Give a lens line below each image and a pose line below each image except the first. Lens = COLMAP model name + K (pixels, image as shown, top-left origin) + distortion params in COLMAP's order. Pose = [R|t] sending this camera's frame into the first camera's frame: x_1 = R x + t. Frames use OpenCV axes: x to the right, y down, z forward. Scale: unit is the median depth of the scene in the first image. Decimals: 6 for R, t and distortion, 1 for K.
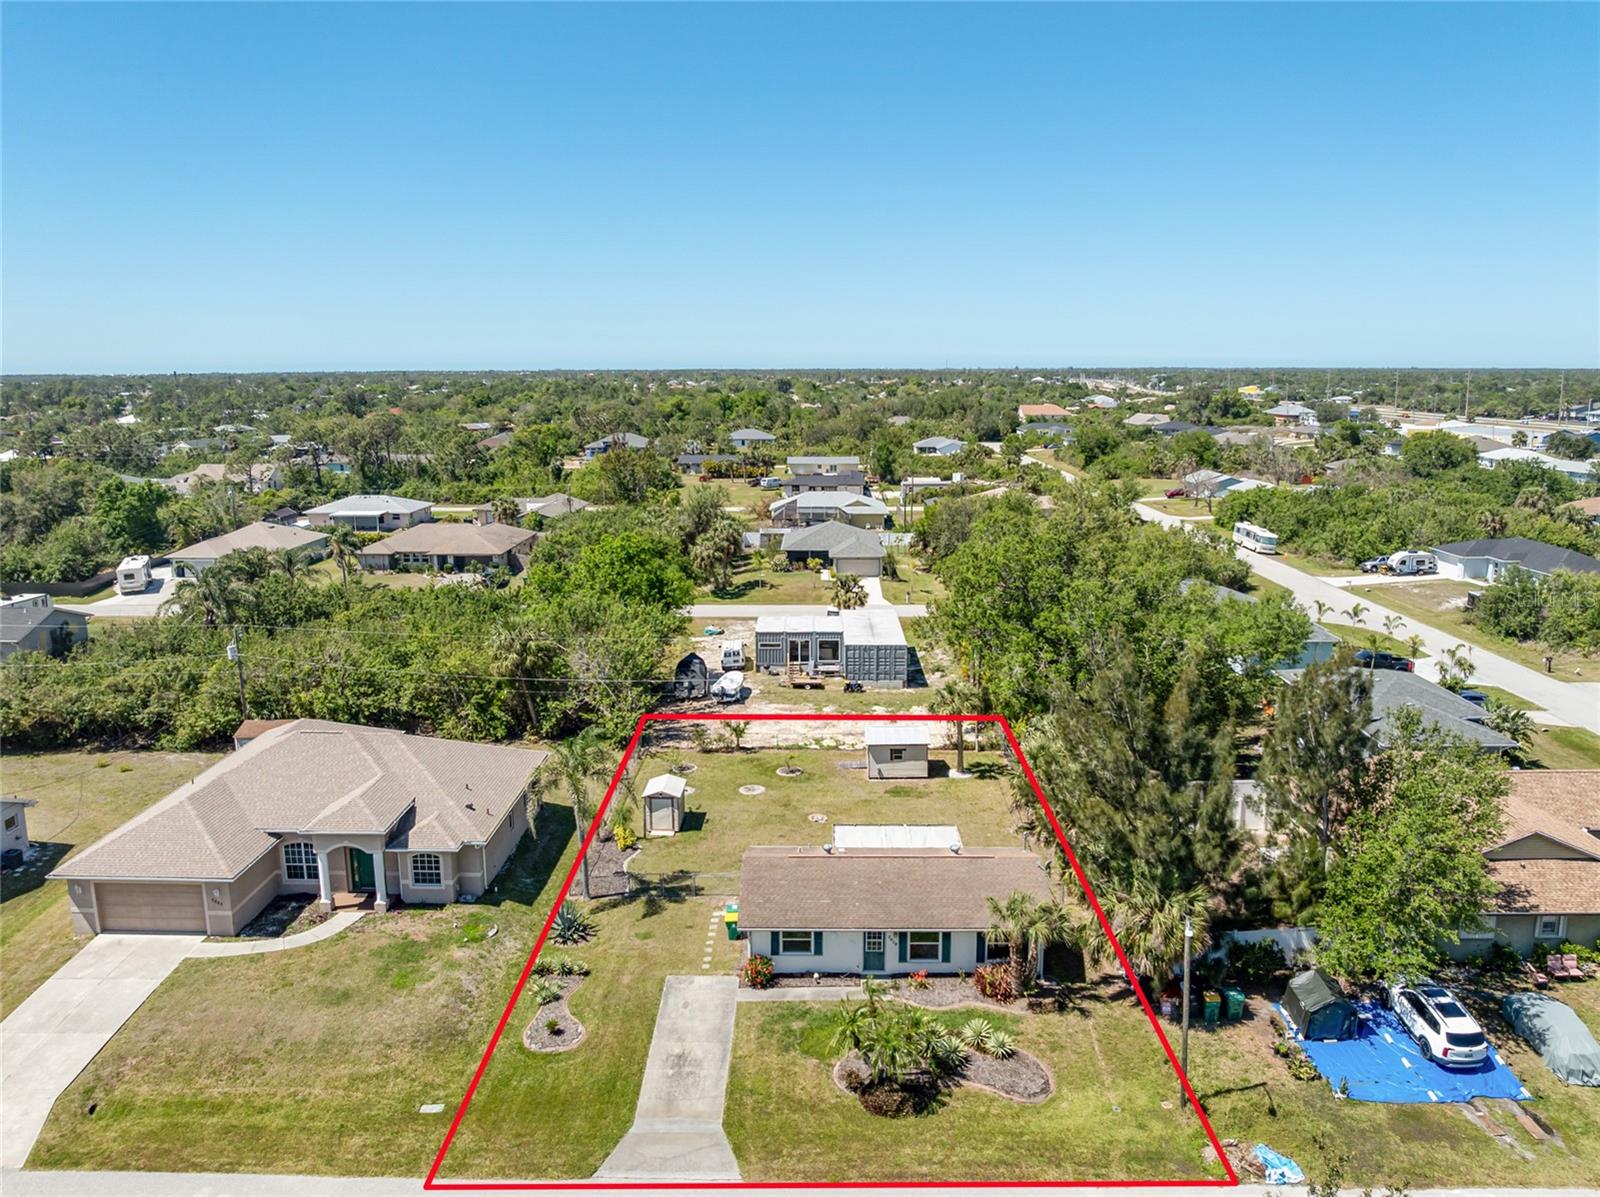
lens RADIAL K [[1164.8, 0, 800.0], [0, 1164.8, 598.5], [0, 0, 1]] dist [-0.041519, 0.005229]
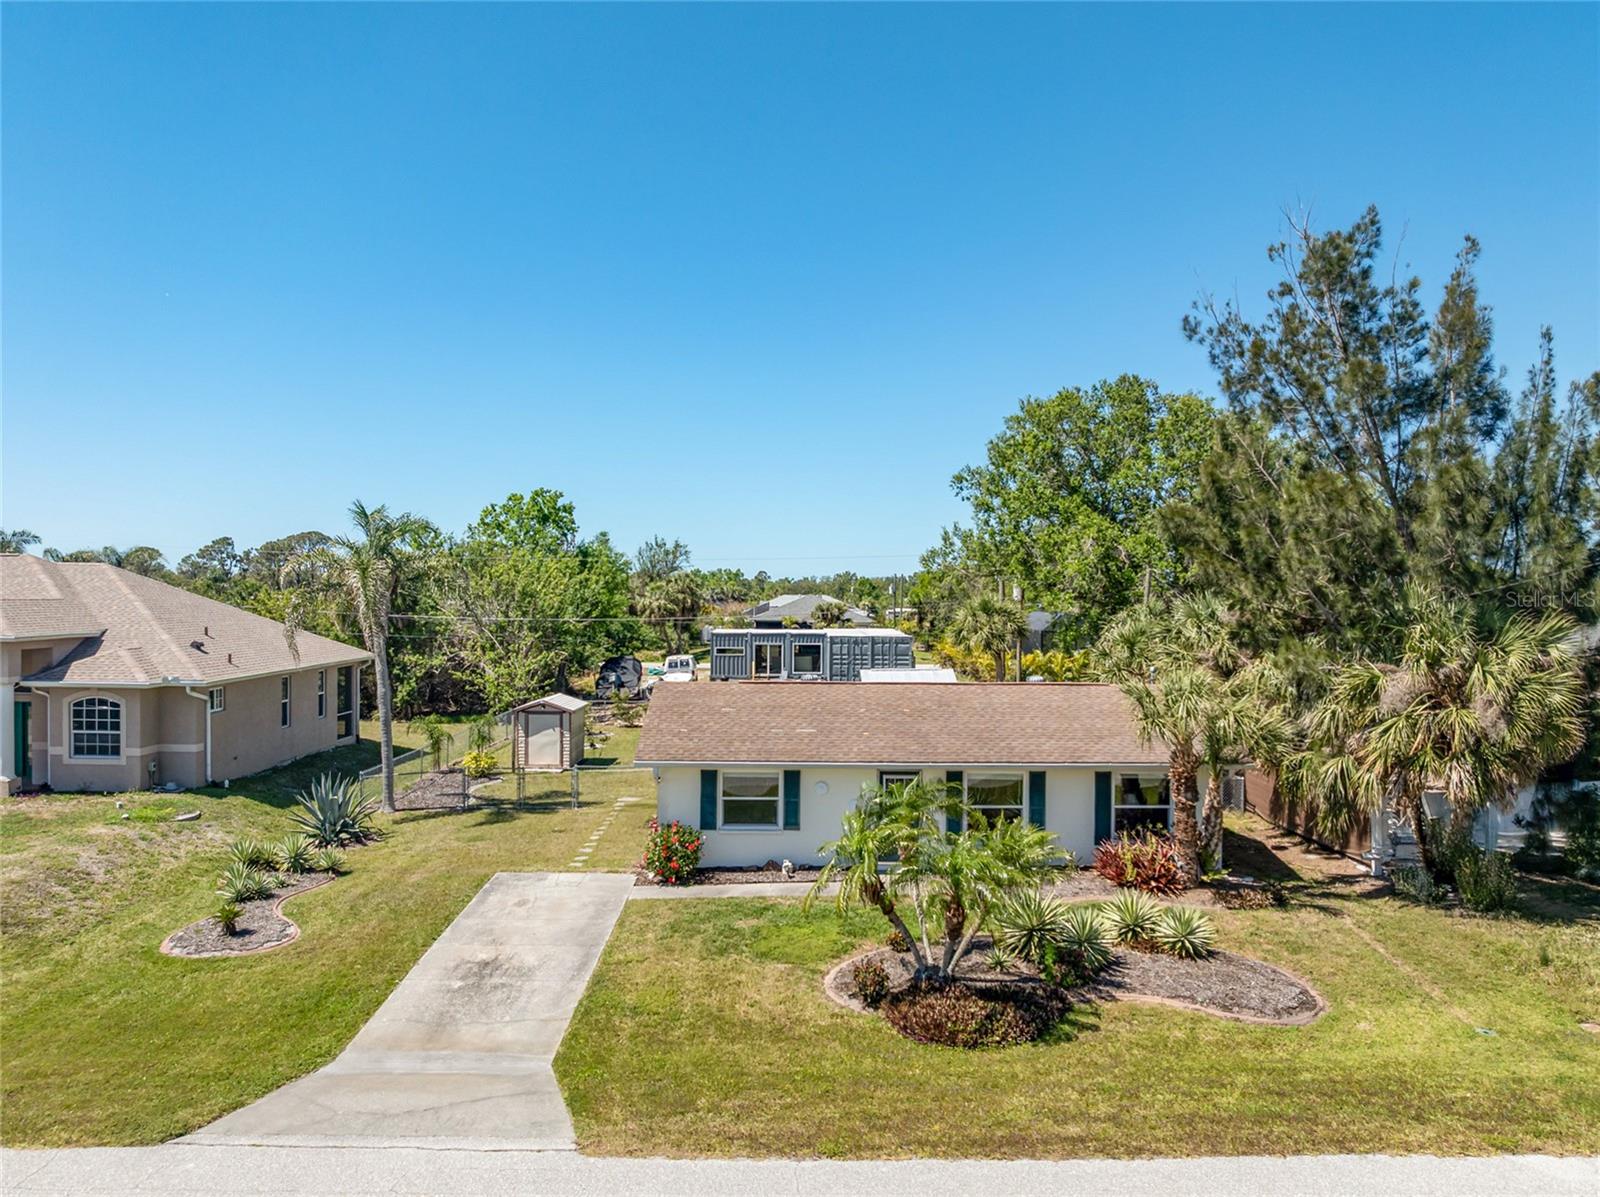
lens RADIAL K [[1204.0, 0, 807.8], [0, 1204.0, 600.0], [0, 0, 1]] dist [-0.062177, 0.037067]
pose [[0.999598, 0.008456, 0.027051, 0.007036], [-0.003352, 0.983030, -0.183412, 0.277397], [-0.028143, 0.183247, 0.982664, 0.414302]]
